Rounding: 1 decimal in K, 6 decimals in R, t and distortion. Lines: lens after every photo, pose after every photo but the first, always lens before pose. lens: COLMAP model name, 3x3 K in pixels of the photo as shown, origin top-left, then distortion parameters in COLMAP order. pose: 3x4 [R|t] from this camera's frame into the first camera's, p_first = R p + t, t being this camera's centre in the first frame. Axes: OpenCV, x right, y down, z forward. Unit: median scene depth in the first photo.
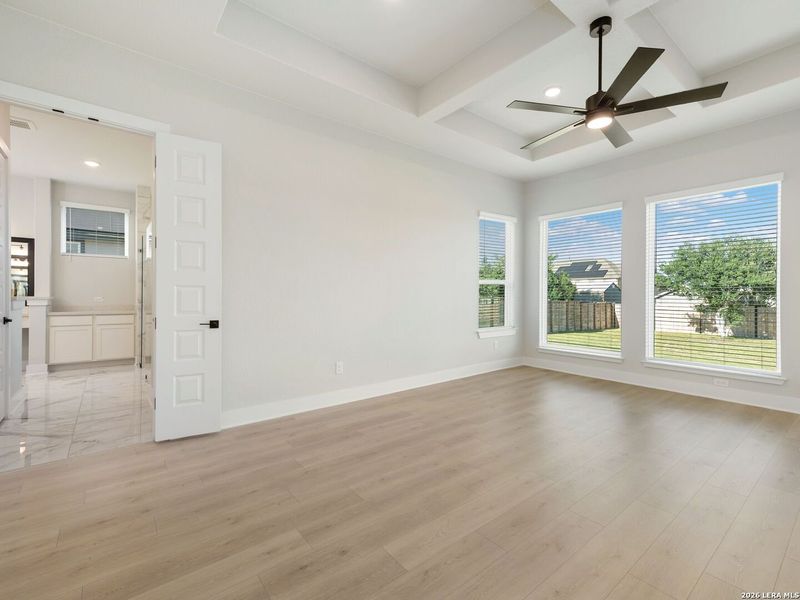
lens RADIAL K [[364.7, 0, 402.4], [0, 364.7, 297.9], [0, 0, 1]] dist [0.001759, -0.000030]
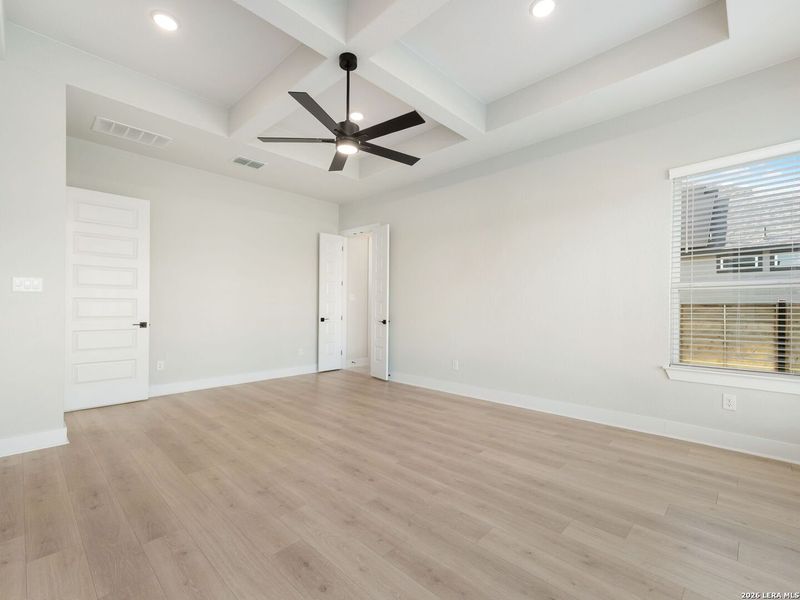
lens RADIAL K [[364.7, 0, 396.9], [0, 364.7, 303.3], [0, 0, 1]] dist [0.001759, -0.000030]
pose [[0.124876, -0.004820, -0.992161, 1.255523], [-0.012399, 0.999903, -0.006418, -0.008746], [0.992095, 0.013103, 0.124804, 0.778020]]
